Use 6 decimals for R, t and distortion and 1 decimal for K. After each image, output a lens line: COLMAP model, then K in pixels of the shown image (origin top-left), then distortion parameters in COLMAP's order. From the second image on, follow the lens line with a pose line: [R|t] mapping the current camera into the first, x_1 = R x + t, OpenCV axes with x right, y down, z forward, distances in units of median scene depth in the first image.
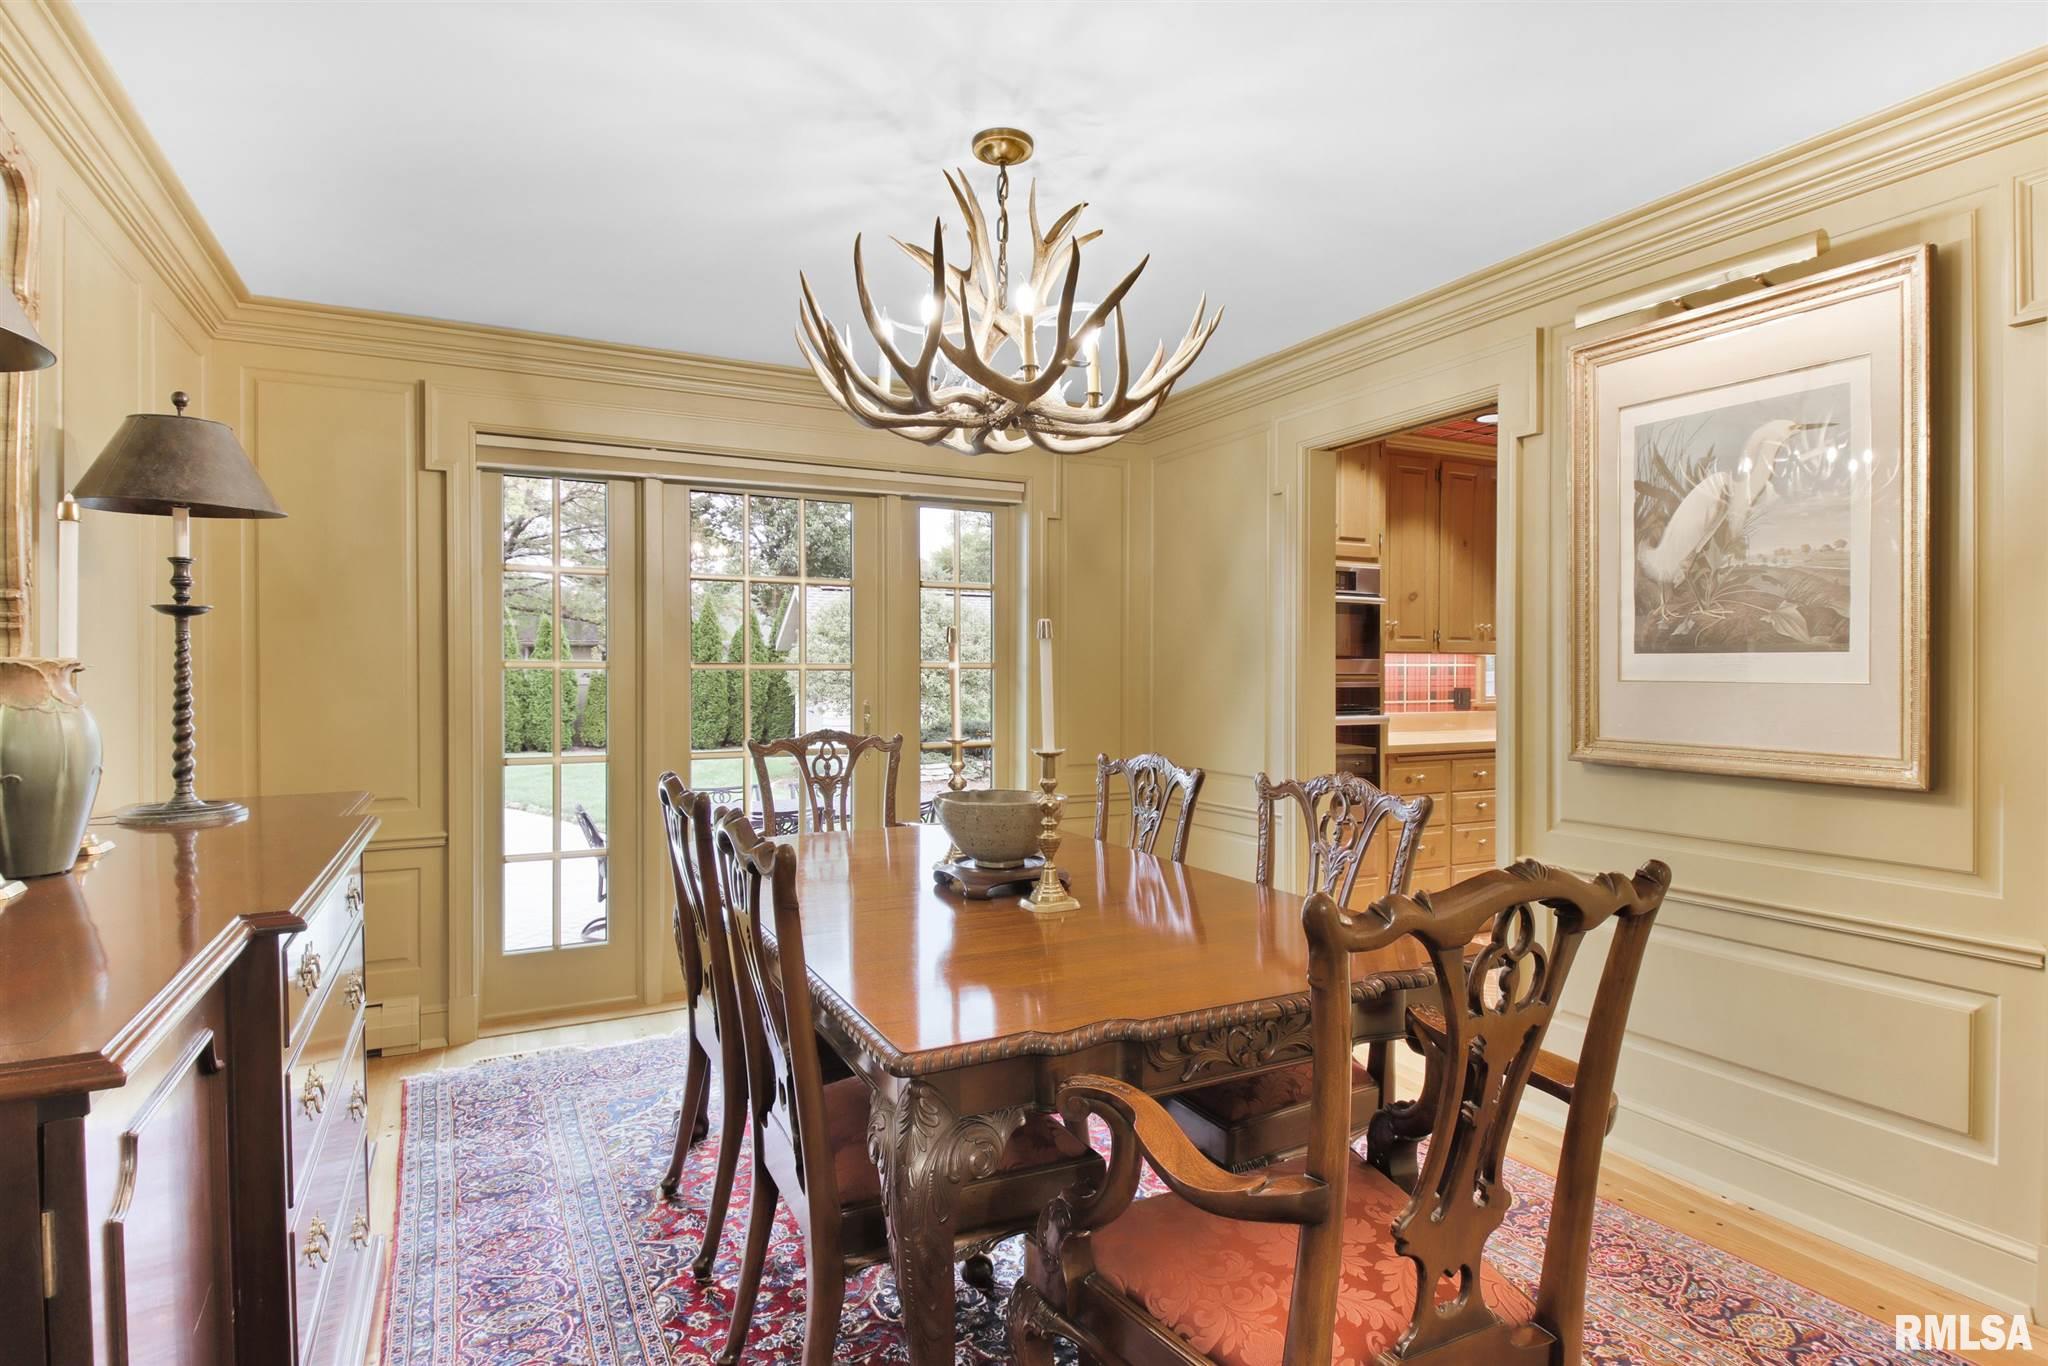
lens RADIAL K [[1053.9, 0, 1019.2], [0, 1053.9, 683.9], [0, 0, 1]] dist [-0.002606, -0.001733]
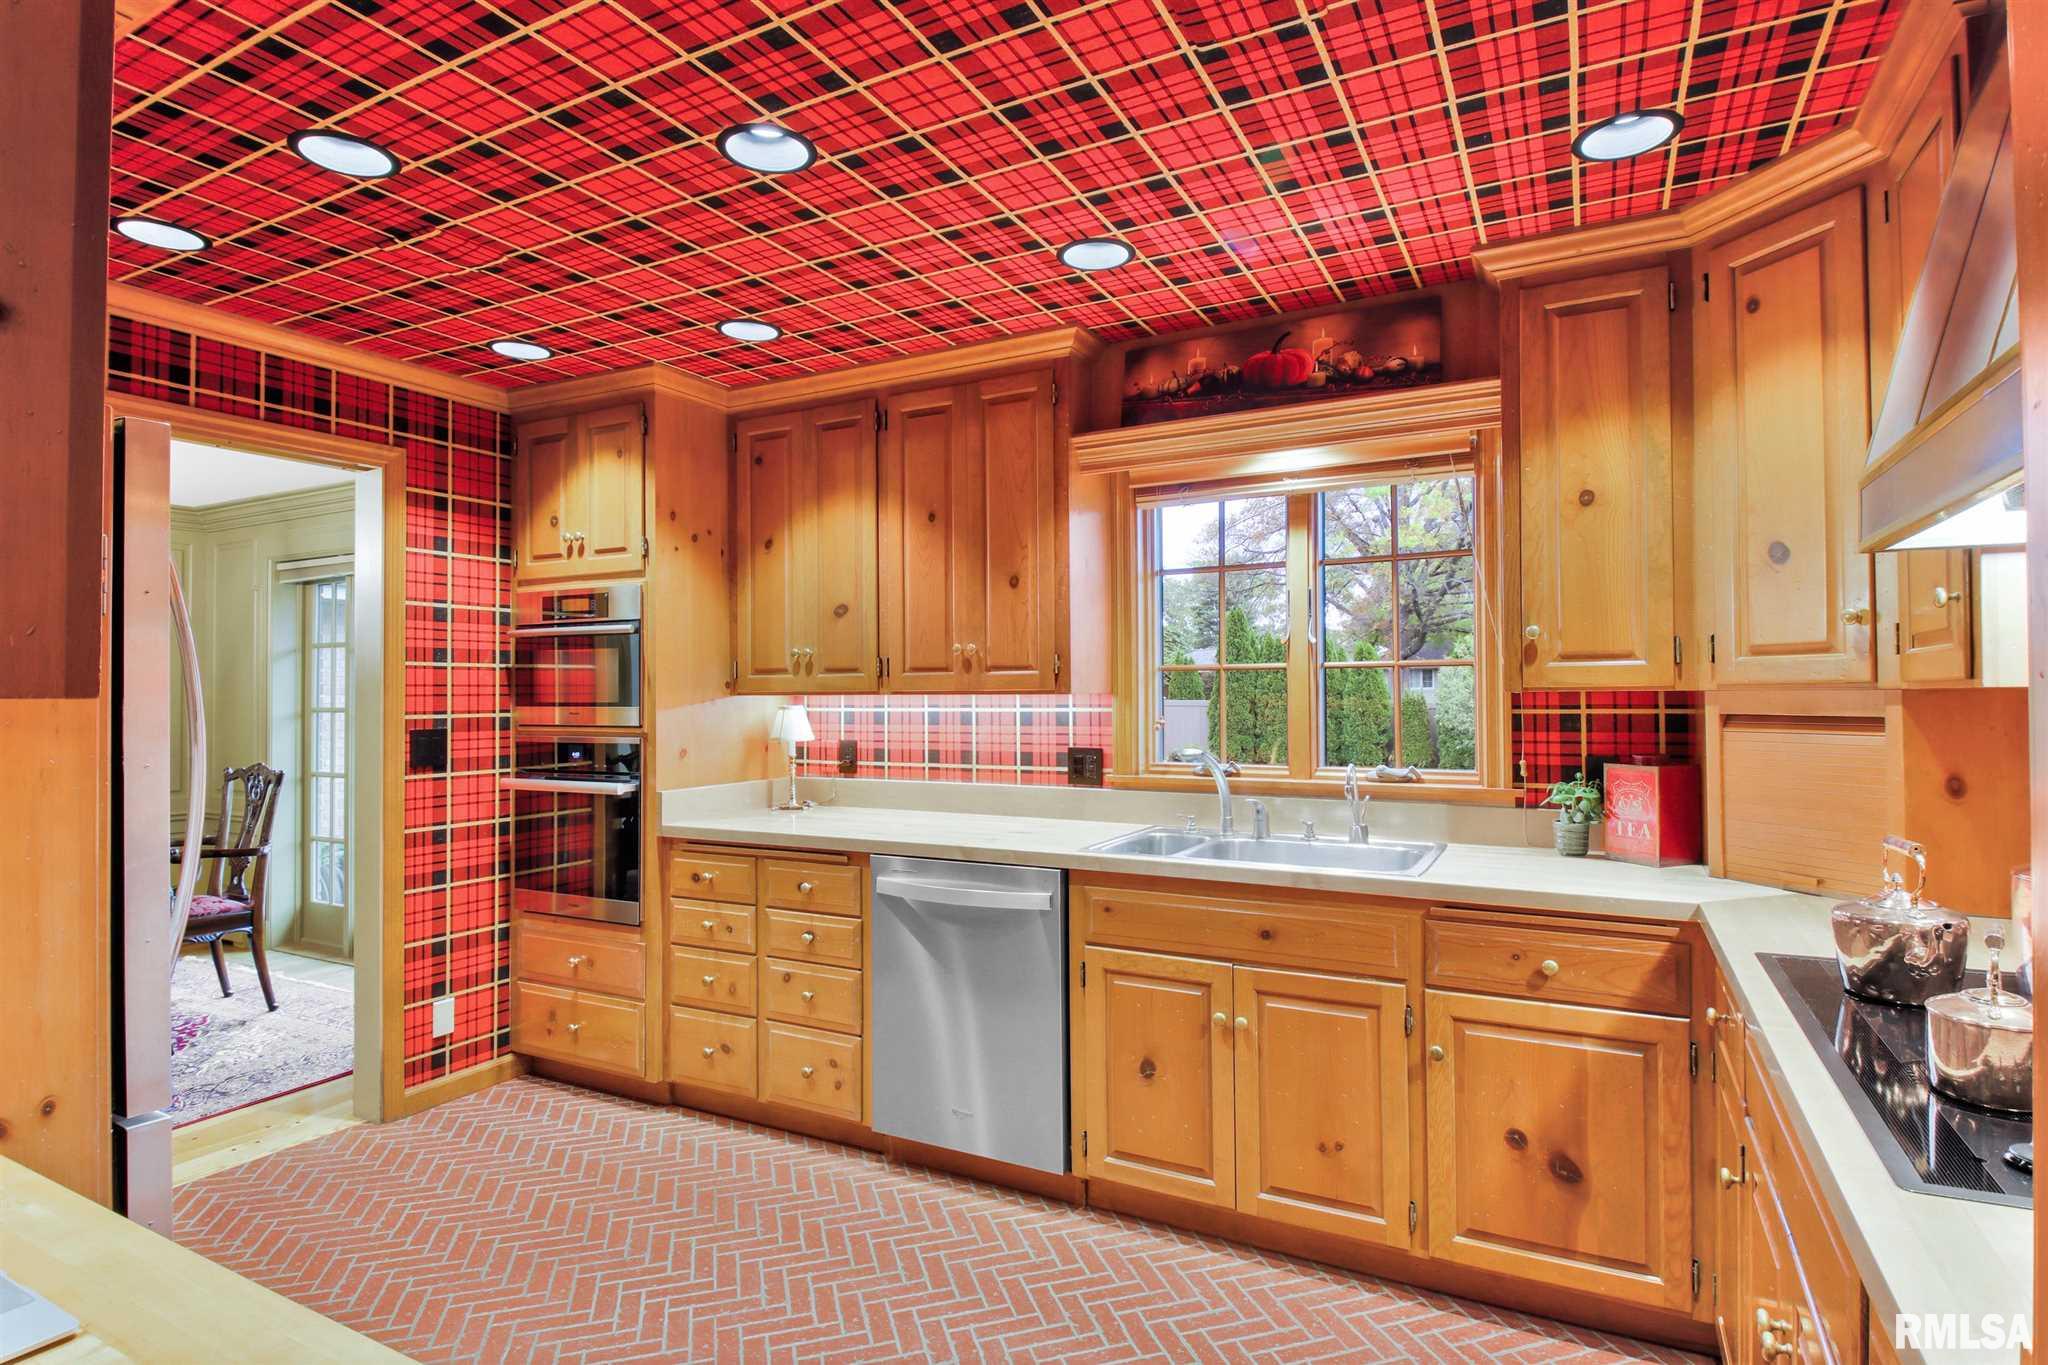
lens RADIAL K [[1053.9, 0, 1027.5], [0, 1053.9, 675.6], [0, 0, 1]] dist [-0.002606, -0.001733]
pose [[0.590546, -0.014590, -0.806872, 1.202413], [-0.003461, 0.999782, -0.020611, -0.033979], [0.806997, 0.014964, 0.590366, 0.854367]]
